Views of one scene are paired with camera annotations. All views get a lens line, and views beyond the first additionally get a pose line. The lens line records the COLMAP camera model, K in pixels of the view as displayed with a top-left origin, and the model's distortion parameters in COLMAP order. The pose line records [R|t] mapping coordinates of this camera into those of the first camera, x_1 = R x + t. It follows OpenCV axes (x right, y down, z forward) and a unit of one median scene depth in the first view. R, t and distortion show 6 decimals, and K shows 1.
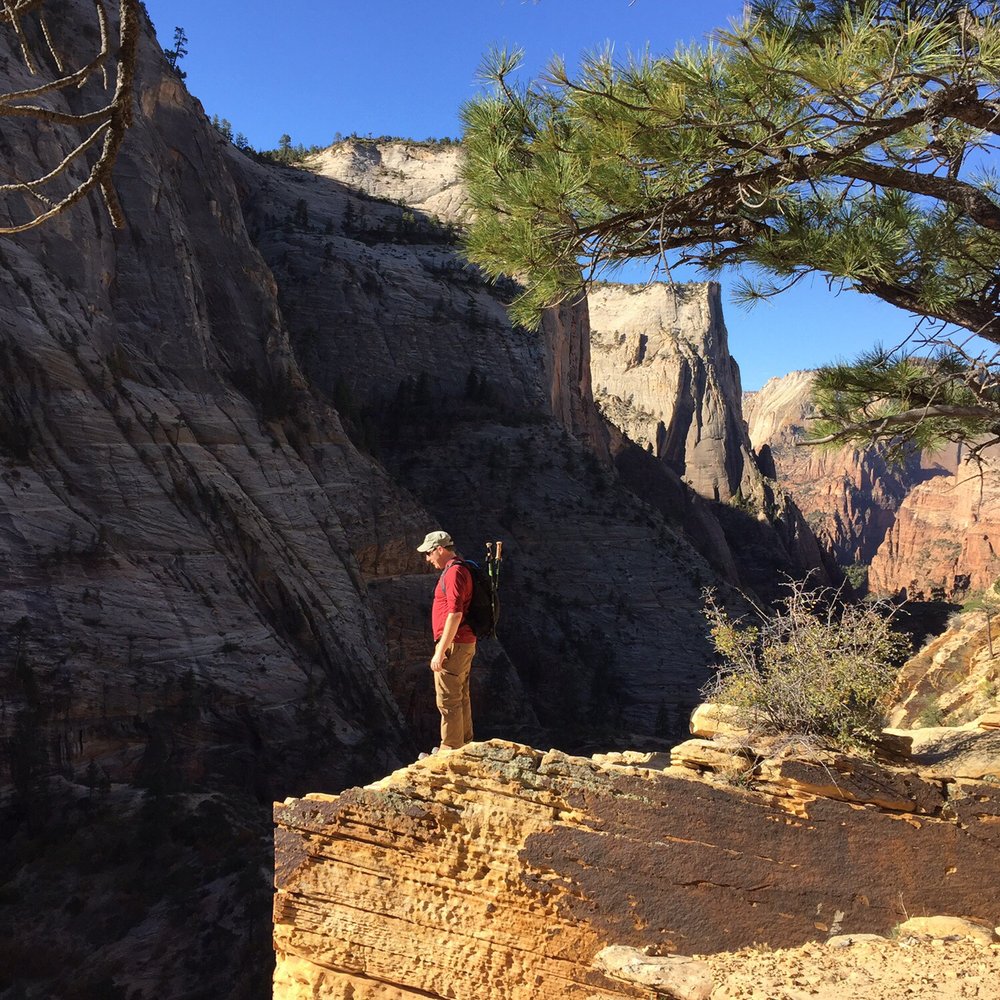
lens RADIAL K [[1078.7, 0, 501.6], [0, 1078.7, 494.9], [0, 0, 1]] dist [0.025864, 0.000000]
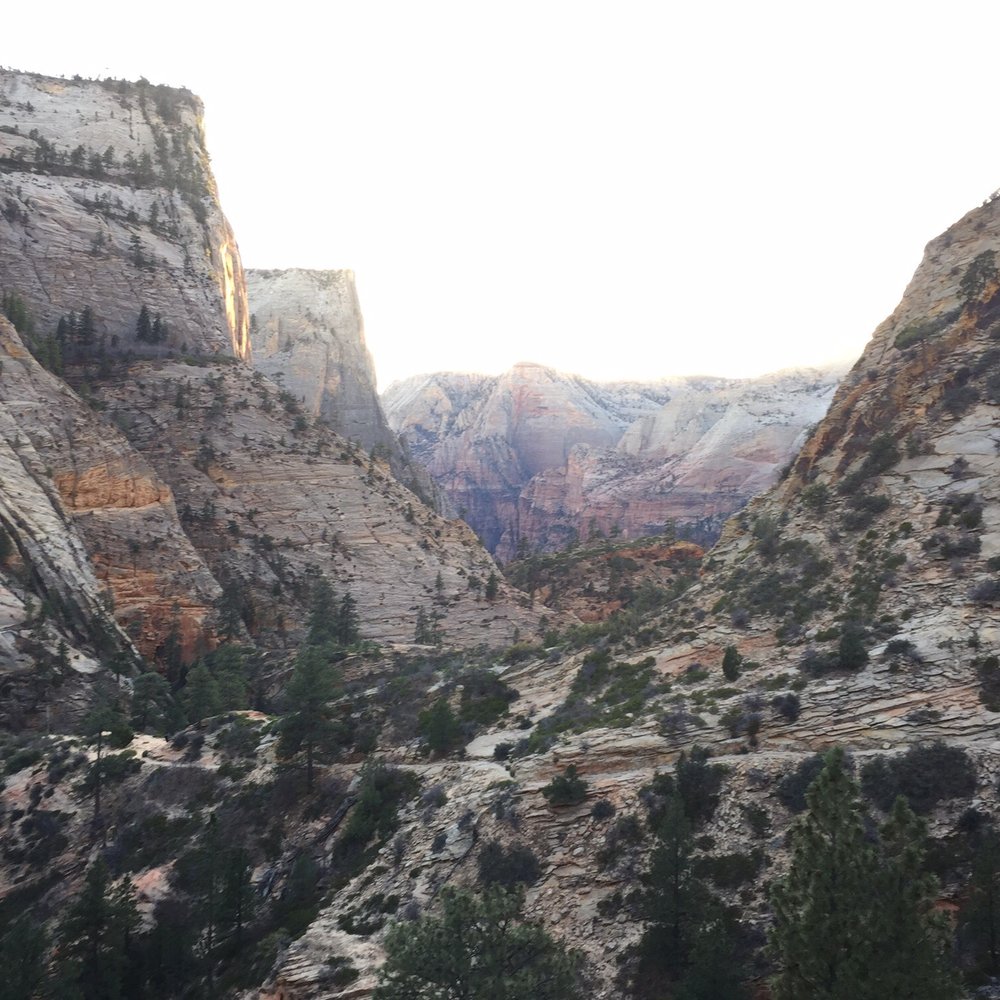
lens RADIAL K [[1078.7, 0, 498.8], [0, 1078.7, 507.1], [0, 0, 1]] dist [0.025864, 0.000000]
pose [[0.940983, -0.038815, 0.336220, -0.068834], [0.036922, 0.999246, 0.012021, 0.059854], [-0.336433, 0.001102, 0.941707, 0.045891]]
